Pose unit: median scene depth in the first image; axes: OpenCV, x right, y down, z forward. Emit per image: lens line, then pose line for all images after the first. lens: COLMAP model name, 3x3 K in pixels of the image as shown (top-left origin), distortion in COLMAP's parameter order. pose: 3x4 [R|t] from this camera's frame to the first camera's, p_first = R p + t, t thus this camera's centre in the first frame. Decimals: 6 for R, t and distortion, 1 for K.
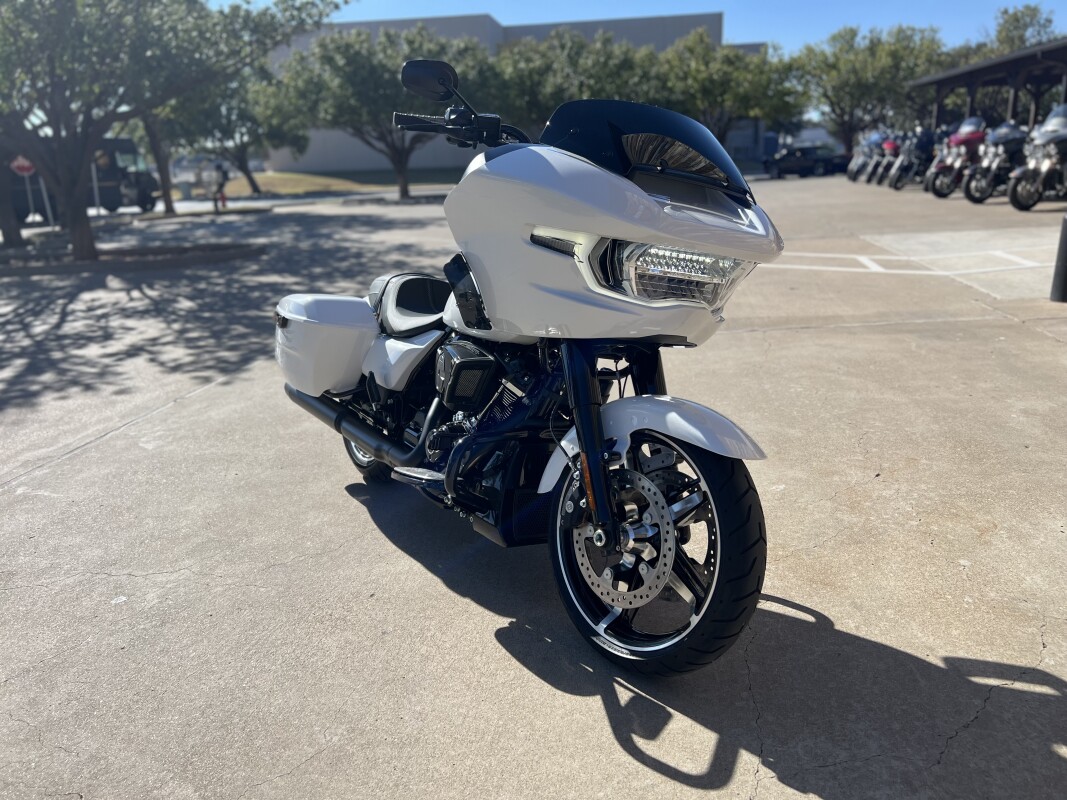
lens RADIAL K [[806.5, 0, 548.2], [0, 806.5, 396.7], [0, 0, 1]] dist [0.042221, -0.036631]
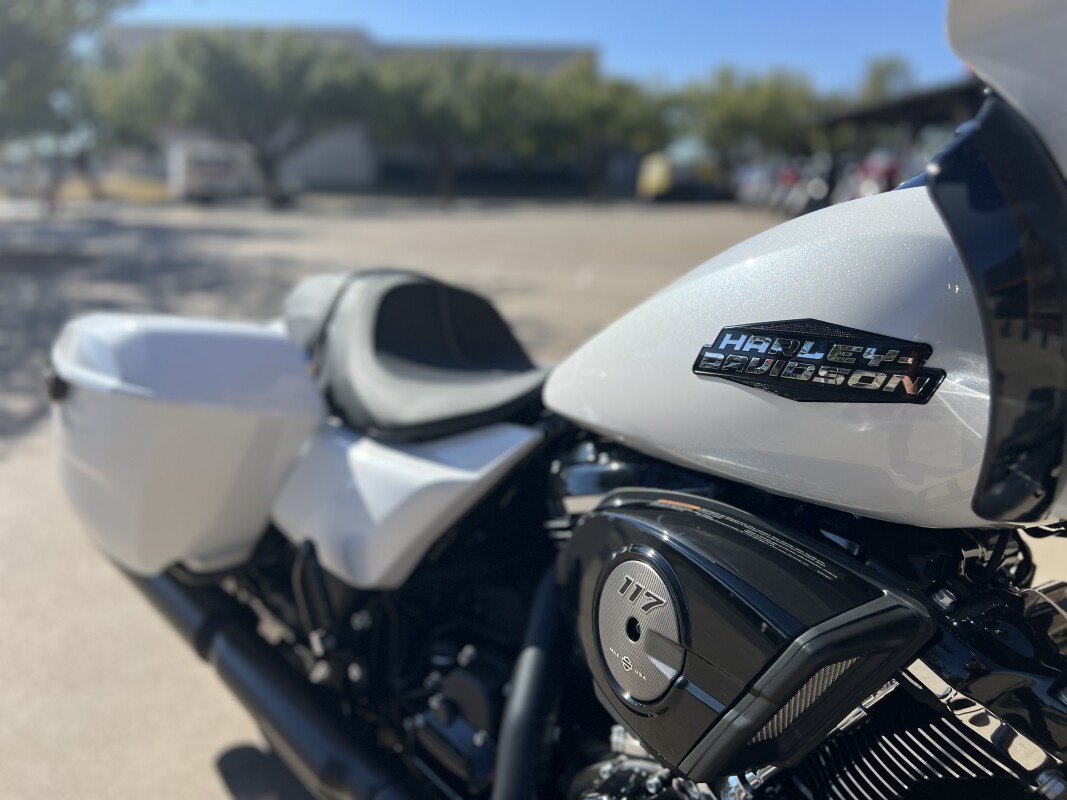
lens RADIAL K [[815.8, 0, 533.5], [0, 815.8, 400.0], [0, 0, 1]] dist [0.035774, -0.048235]
pose [[0.989675, 0.012752, 0.142758, -0.160375], [-0.008339, 0.999470, -0.031469, -0.074318], [-0.143084, 0.029953, 0.989257, 0.580825]]
